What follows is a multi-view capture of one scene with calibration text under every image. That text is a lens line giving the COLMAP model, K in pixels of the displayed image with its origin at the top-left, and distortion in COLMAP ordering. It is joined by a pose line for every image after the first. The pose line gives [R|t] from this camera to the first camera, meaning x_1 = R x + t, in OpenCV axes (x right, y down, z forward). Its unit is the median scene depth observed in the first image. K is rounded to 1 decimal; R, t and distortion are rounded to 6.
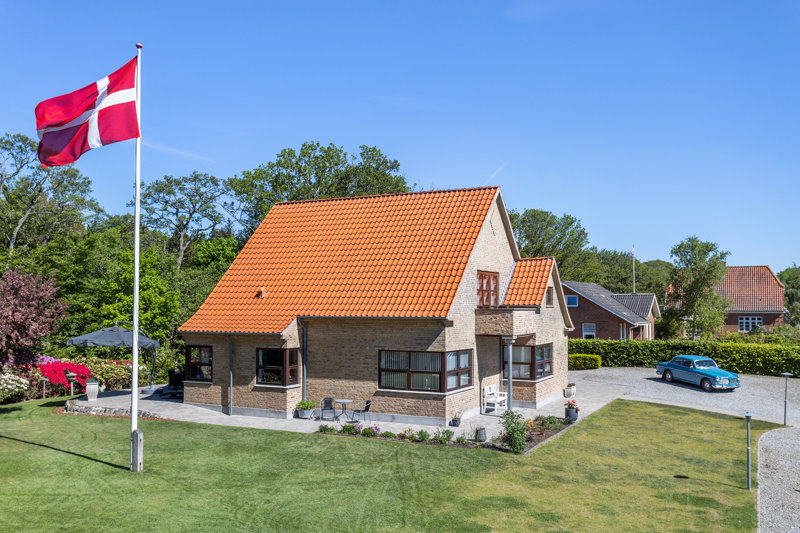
lens RADIAL K [[758.9, 0, 400.0], [0, 758.9, 266.7], [0, 0, 1]] dist [-0.005925, 0.000000]
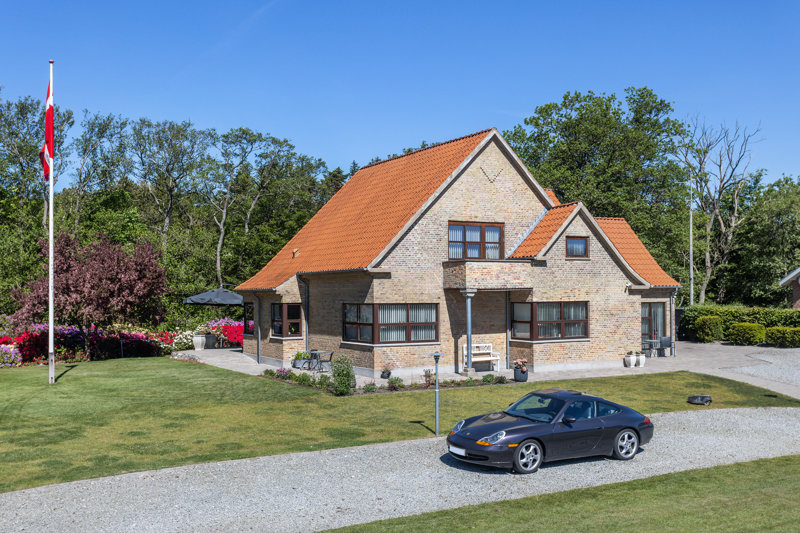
lens RADIAL K [[892.6, 0, 400.0], [0, 892.6, 268.4], [0, 0, 1]] dist [-0.013519, 0.000000]
pose [[0.810671, -0.026925, -0.584883, 0.716370], [0.039548, 0.999179, 0.008818, 0.052686], [0.584165, -0.030280, 0.811070, 0.064504]]
